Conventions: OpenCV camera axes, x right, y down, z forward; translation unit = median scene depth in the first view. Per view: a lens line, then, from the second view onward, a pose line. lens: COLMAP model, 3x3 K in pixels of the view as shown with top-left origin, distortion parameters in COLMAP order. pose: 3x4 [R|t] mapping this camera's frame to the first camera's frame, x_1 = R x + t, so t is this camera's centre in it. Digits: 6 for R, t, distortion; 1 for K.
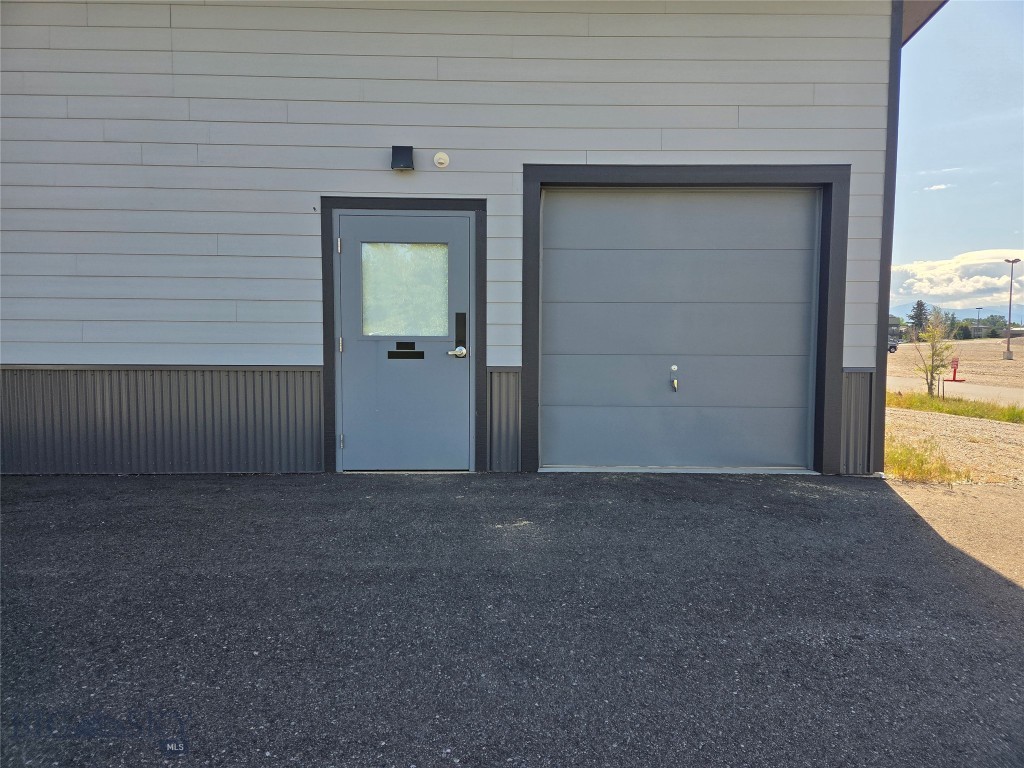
lens RADIAL K [[696.7, 0, 511.3], [0, 696.7, 387.3], [0, 0, 1]] dist [0.025843, -0.010223]
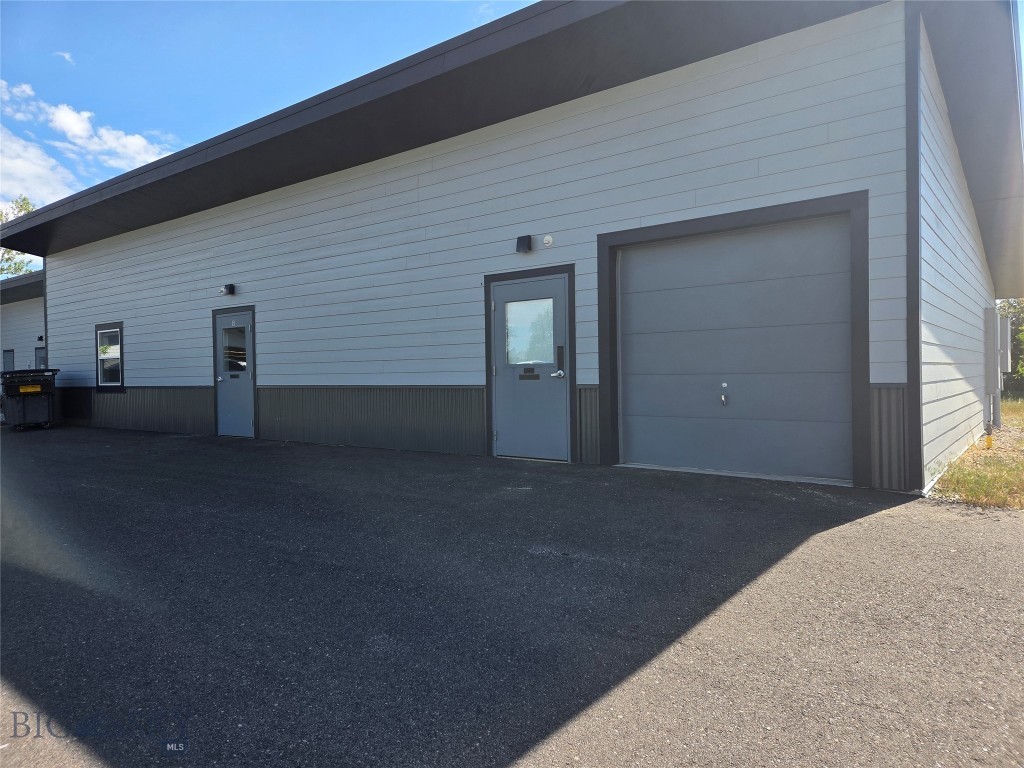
lens RADIAL K [[696.7, 0, 514.8], [0, 696.7, 380.5], [0, 0, 1]] dist [0.025843, -0.010223]
pose [[0.767720, -0.012656, -0.640660, 0.749497], [-0.028548, 0.998137, -0.053927, 0.039600], [0.640149, 0.059690, 0.765929, -0.121372]]
